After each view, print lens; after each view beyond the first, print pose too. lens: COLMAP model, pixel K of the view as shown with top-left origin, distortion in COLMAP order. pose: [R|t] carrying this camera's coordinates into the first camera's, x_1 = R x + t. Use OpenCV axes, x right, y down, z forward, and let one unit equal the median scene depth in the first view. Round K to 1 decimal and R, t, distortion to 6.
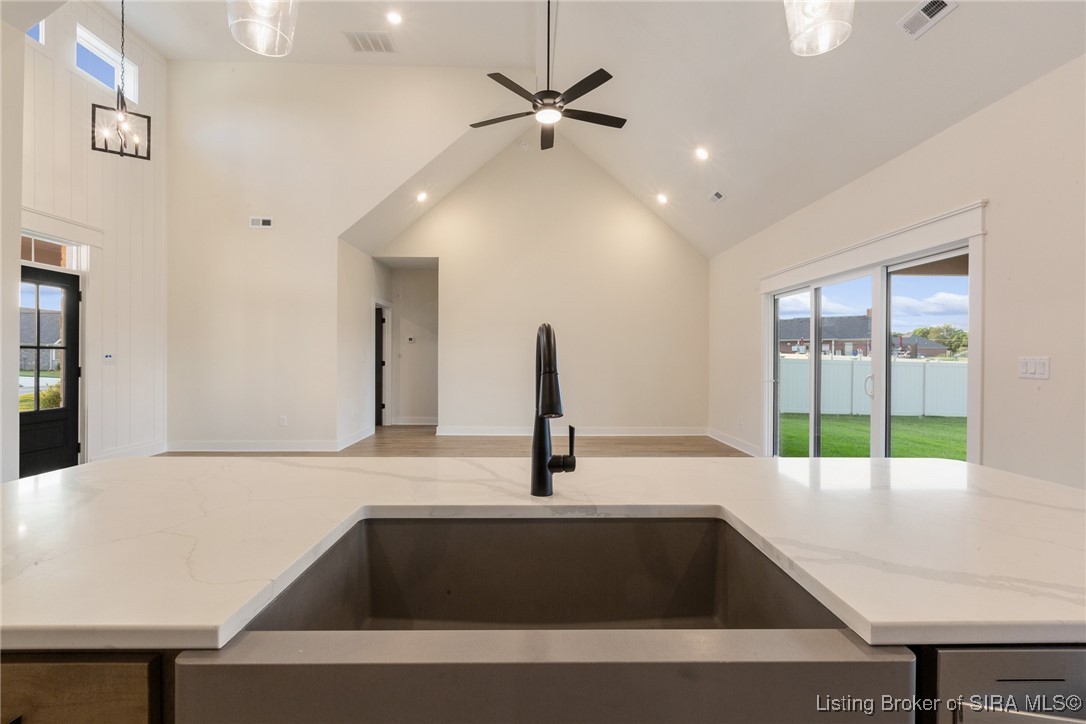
lens RADIAL K [[484.5, 0, 548.5], [0, 484.5, 360.2], [0, 0, 1]] dist [-0.001344, 0.000921]
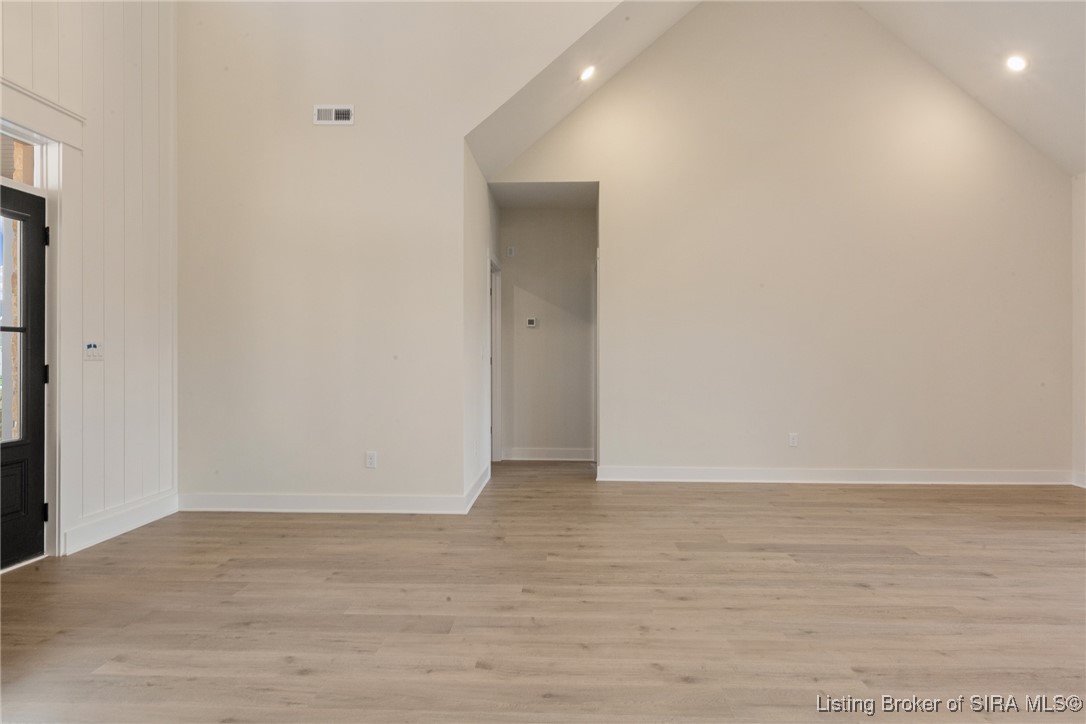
lens RADIAL K [[638.3, 0, 544.9], [0, 638.3, 361.4], [0, 0, 1]] dist [0.003797, 0.000288]
pose [[0.998436, -0.003756, -0.055787, -0.364337], [0.003755, 0.999993, -0.000125, 0.012327], [0.055787, -0.000085, 0.998443, 0.307956]]
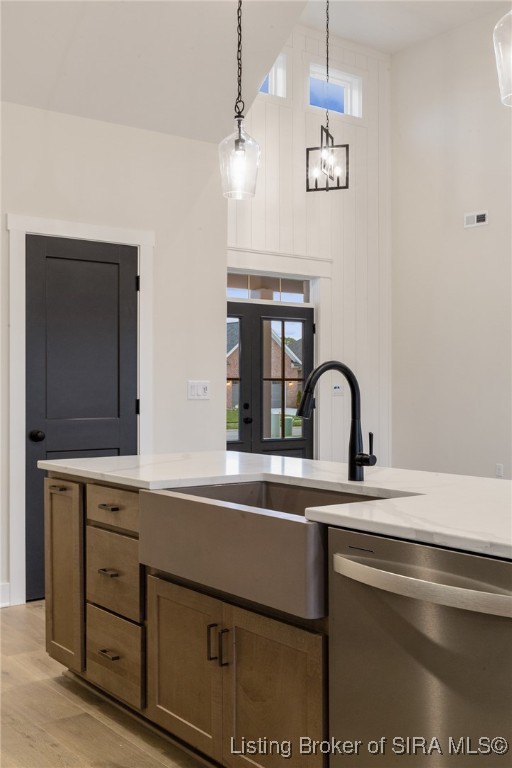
lens RADIAL K [[858.9, 0, 254.7], [0, 858.9, 386.4], [0, 0, 1]] dist [-0.007261, 0.000000]
pose [[0.589957, -0.006568, -0.807408, 0.404913], [-0.001114, 0.999959, -0.008949, 0.005871], [0.807434, 0.006179, 0.589926, -0.157554]]
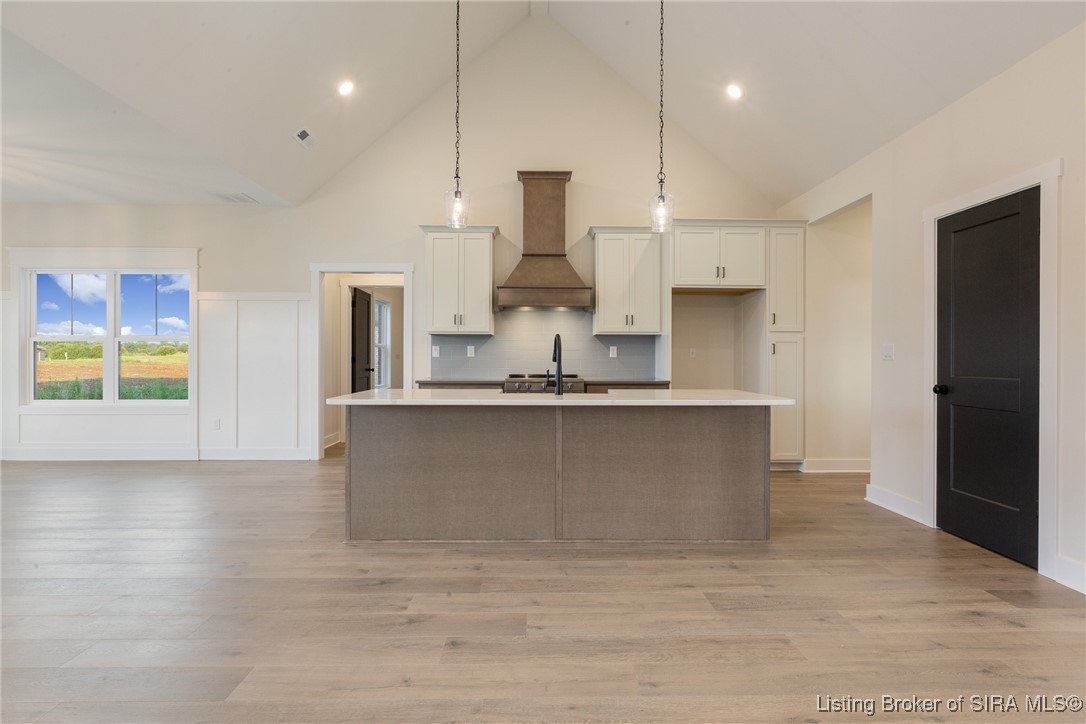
lens RADIAL K [[512.6, 0, 545.1], [0, 512.6, 358.3], [0, 0, 1]] dist [-0.008705, 0.001581]
pose [[-0.999974, -0.006866, -0.002337, 0.000772], [-0.006887, 0.999932, 0.009462, 0.010019], [0.002272, 0.009478, -0.999952, 0.864054]]
